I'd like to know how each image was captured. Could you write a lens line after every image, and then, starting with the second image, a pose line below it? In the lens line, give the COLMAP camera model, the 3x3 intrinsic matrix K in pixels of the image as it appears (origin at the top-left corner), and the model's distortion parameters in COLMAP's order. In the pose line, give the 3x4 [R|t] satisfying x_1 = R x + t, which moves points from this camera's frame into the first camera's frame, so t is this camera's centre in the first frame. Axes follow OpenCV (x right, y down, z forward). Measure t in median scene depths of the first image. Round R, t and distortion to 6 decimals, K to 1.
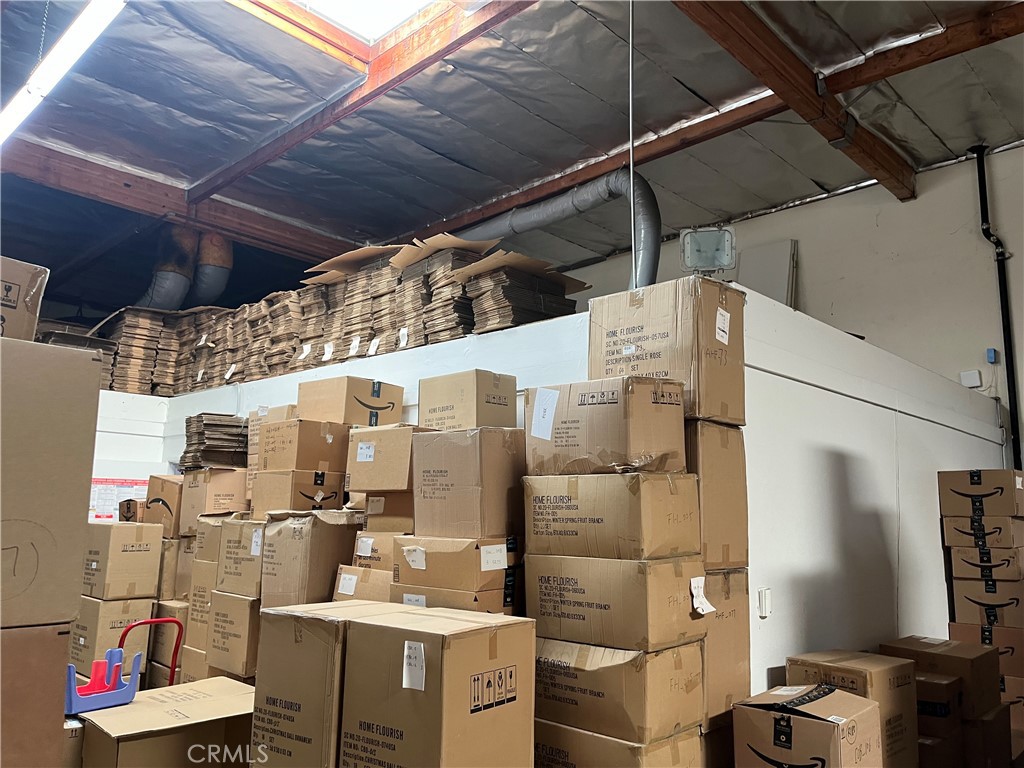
lens RADIAL K [[776.7, 0, 508.5], [0, 776.7, 393.6], [0, 0, 1]] dist [0.092148, -0.121283]
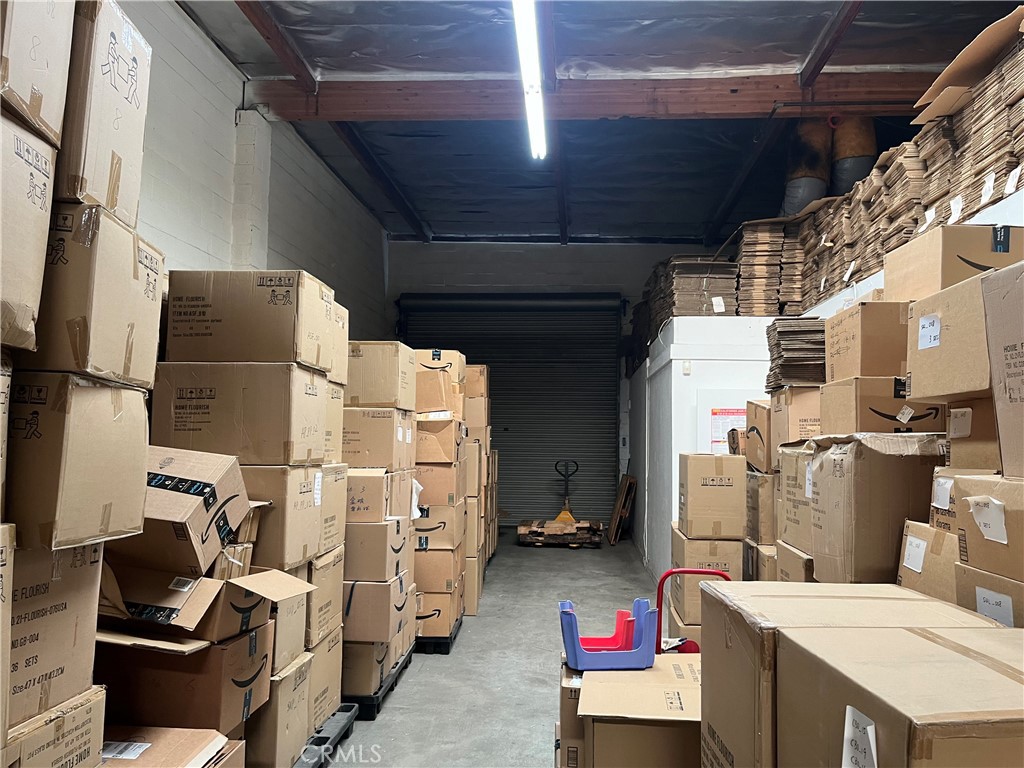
lens RADIAL K [[776.7, 0, 508.5], [0, 776.7, 393.6], [0, 0, 1]] dist [0.092148, -0.121283]
pose [[0.640484, -0.056476, -0.765892, 0.036419], [0.115452, 0.993039, 0.023323, 0.041039], [0.759244, -0.103362, 0.642546, 0.221500]]
